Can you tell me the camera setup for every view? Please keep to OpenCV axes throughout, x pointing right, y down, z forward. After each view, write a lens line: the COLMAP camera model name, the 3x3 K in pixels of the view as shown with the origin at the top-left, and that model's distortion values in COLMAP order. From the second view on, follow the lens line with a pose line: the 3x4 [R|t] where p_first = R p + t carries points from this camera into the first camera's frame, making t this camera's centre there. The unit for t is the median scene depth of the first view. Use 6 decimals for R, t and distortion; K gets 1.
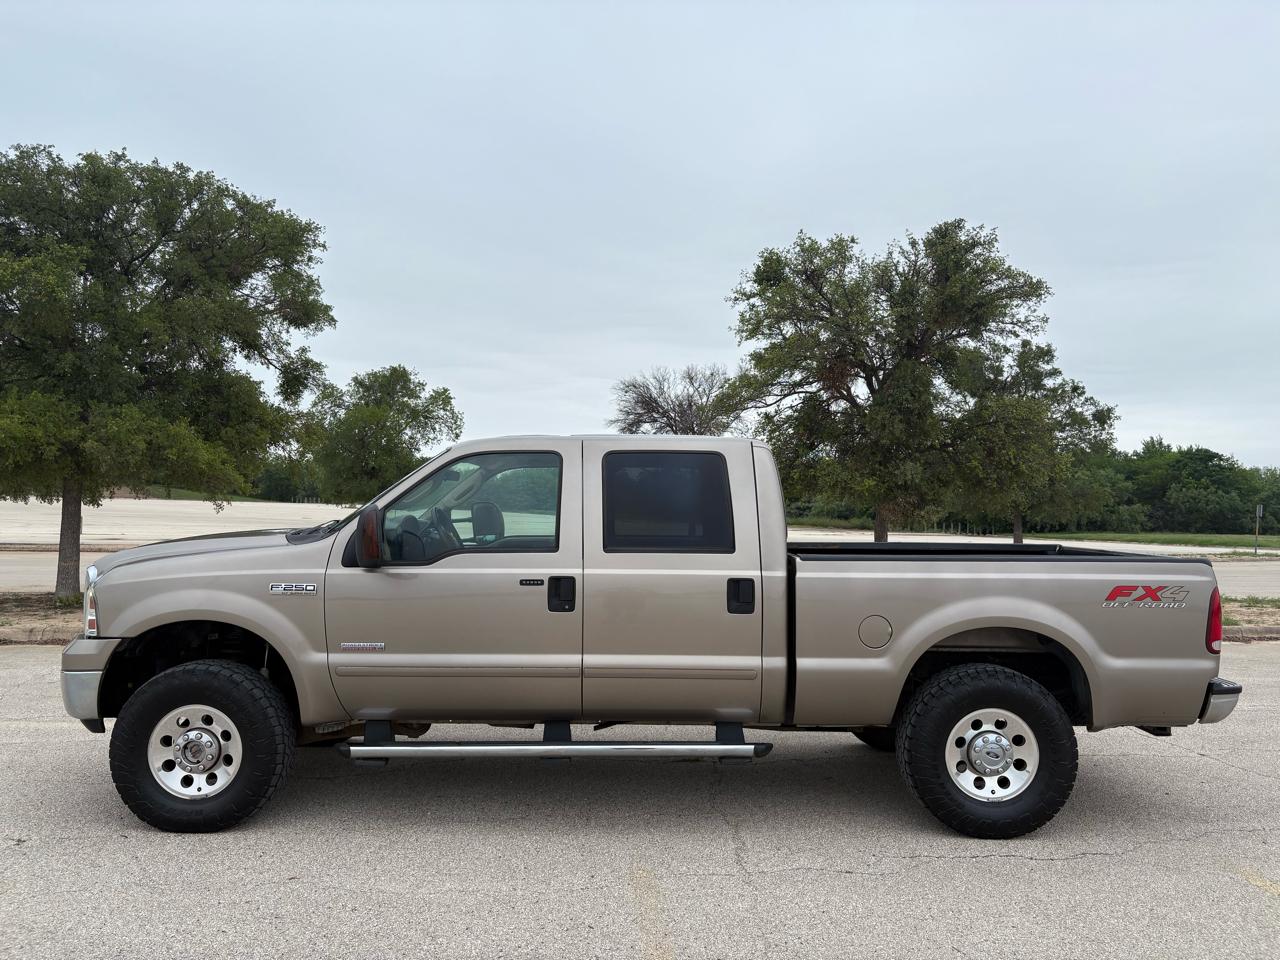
lens RADIAL K [[958.3, 0, 637.2], [0, 958.3, 482.7], [0, 0, 1]] dist [0.046122, -0.054767]
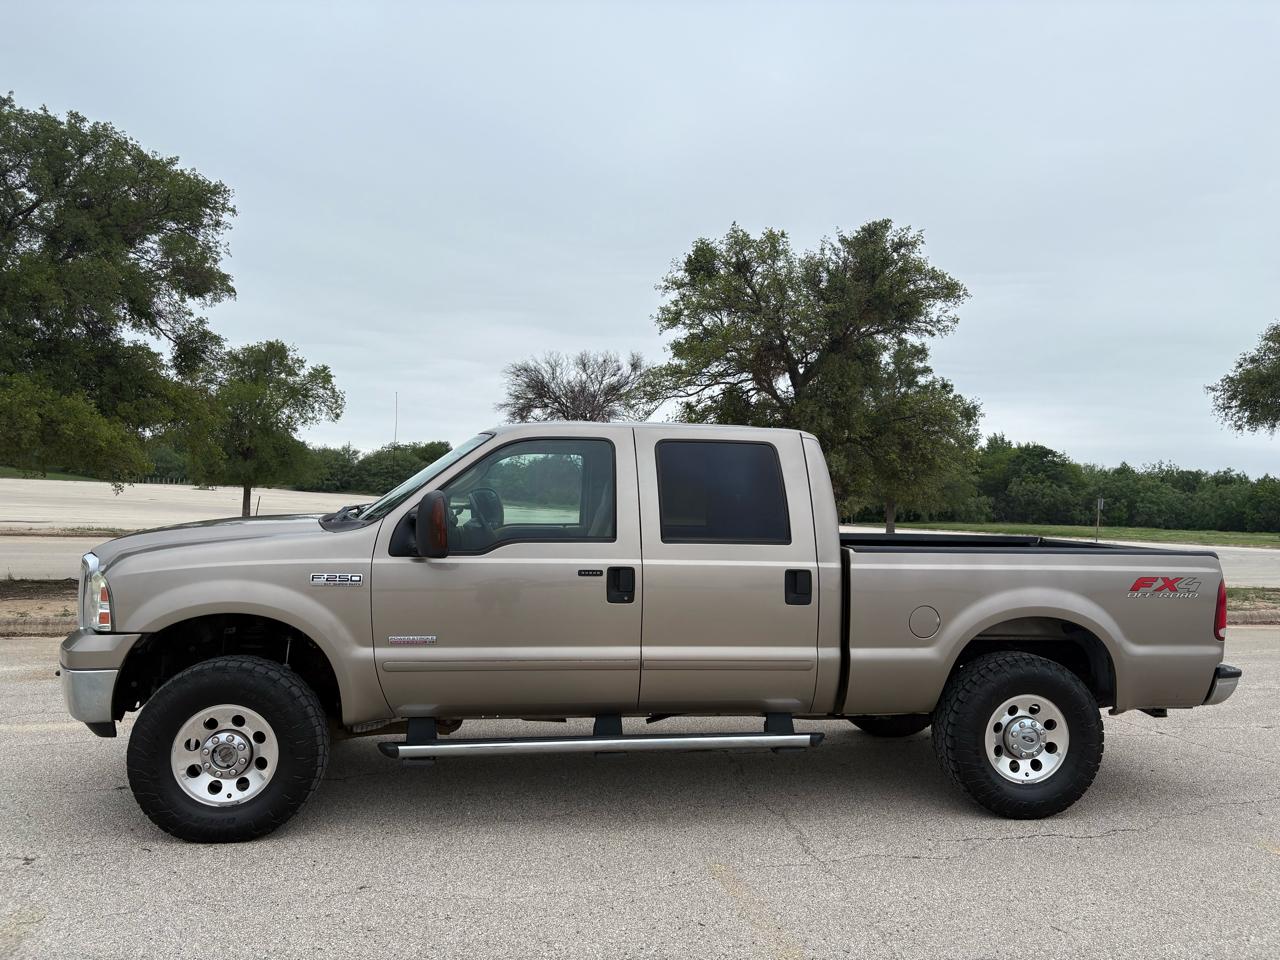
lens RADIAL K [[961.7, 0, 640.0], [0, 961.7, 480.0], [0, 0, 1]] dist [0.044963, -0.058234]
pose [[0.989499, 0.015579, 0.143696, -0.199057], [-0.017192, 0.999802, 0.009995, -0.000883], [-0.143512, -0.012361, 0.989571, 0.029190]]
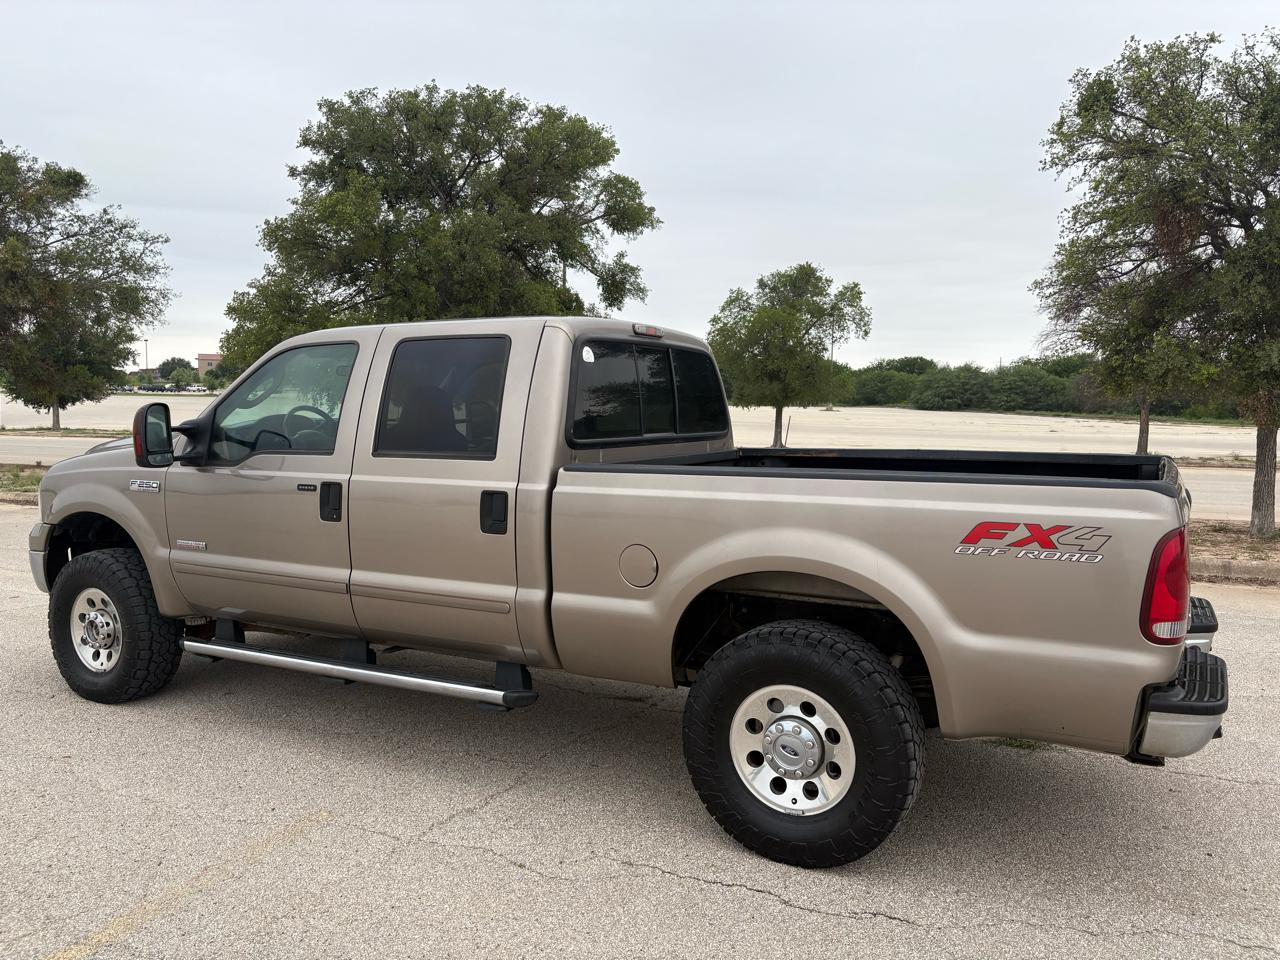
lens RADIAL K [[961.7, 0, 640.0], [0, 961.7, 480.0], [0, 0, 1]] dist [0.044963, -0.058234]
pose [[0.875599, 0.027749, -0.482241, 0.602827], [0.019812, 0.995446, 0.093251, 0.016861], [0.482633, -0.091204, 0.871061, 0.346564]]
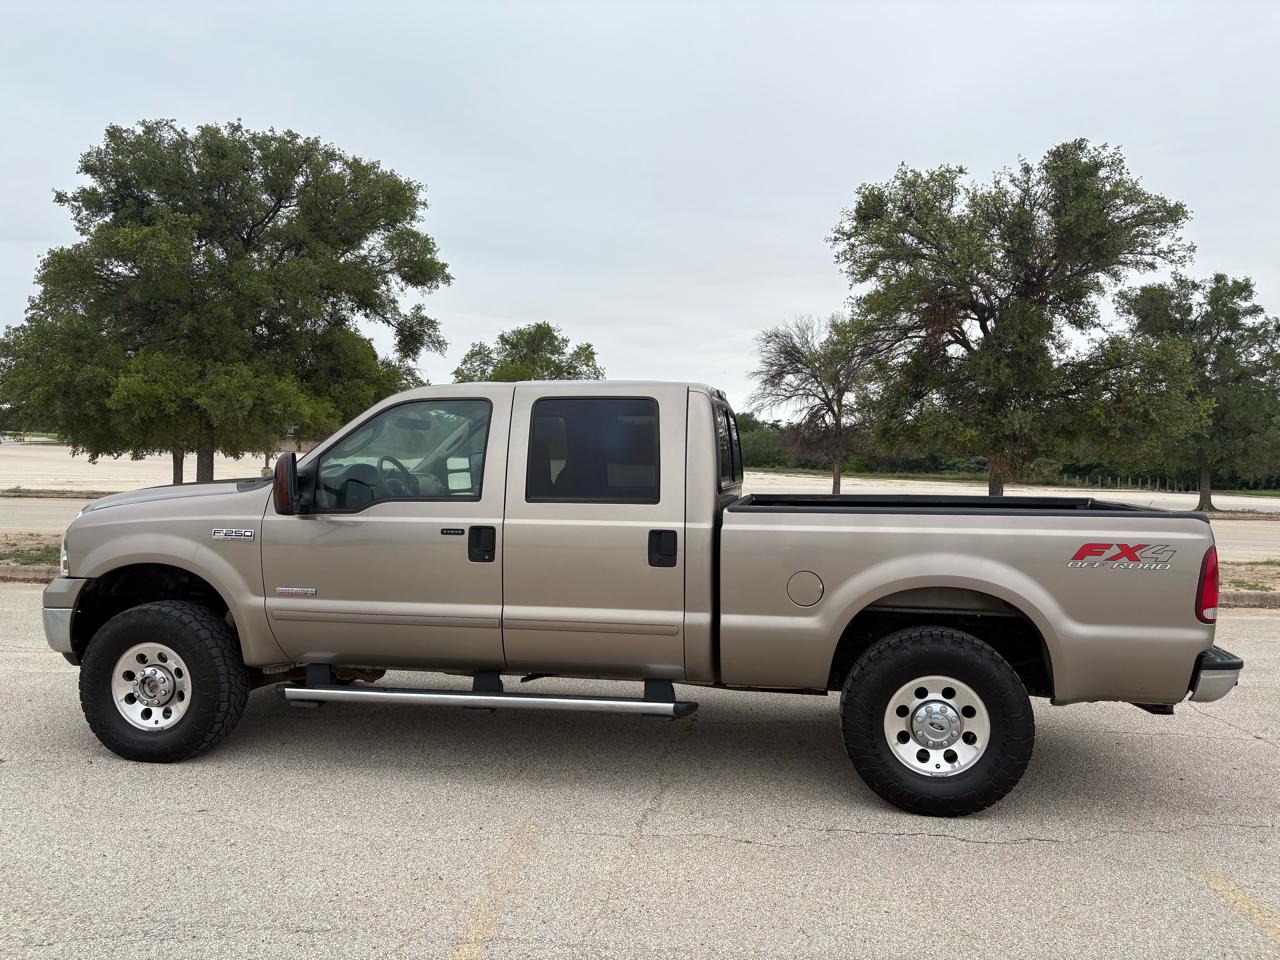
lens RADIAL K [[961.7, 0, 640.0], [0, 961.7, 480.0], [0, 0, 1]] dist [0.044963, -0.058234]
pose [[0.984090, 0.003282, -0.177642, 0.251791], [0.004621, 0.999018, 0.044054, 0.008055], [0.177613, -0.044174, 0.983109, 0.061620]]
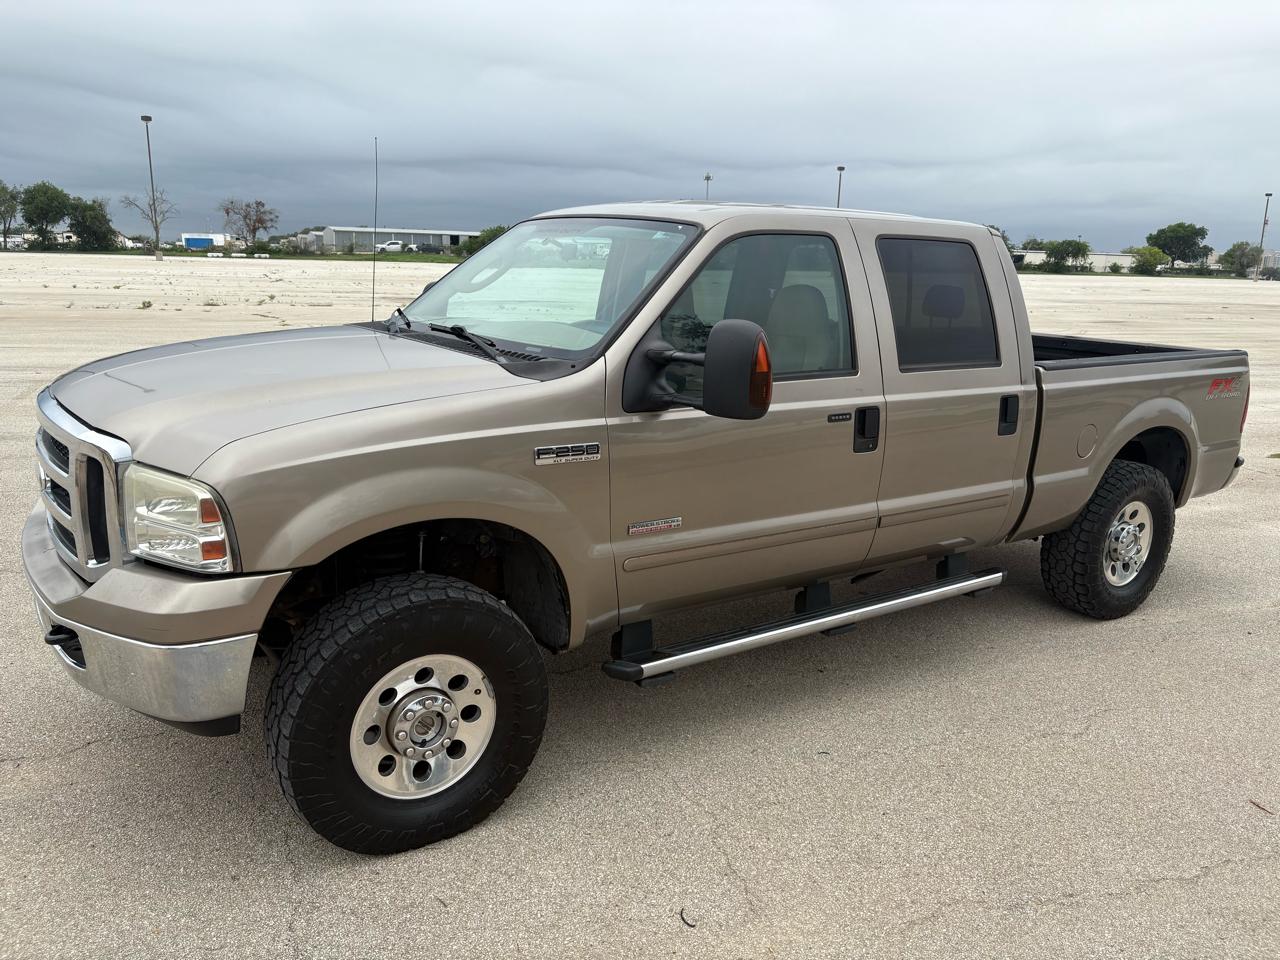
lens RADIAL K [[961.7, 0, 640.0], [0, 961.7, 480.0], [0, 0, 1]] dist [0.044963, -0.058234]
pose [[0.828989, -0.106869, 0.548959, -0.655661], [-0.039725, 0.967842, 0.248404, -0.030391], [-0.557852, -0.227732, 0.798085, 0.462168]]
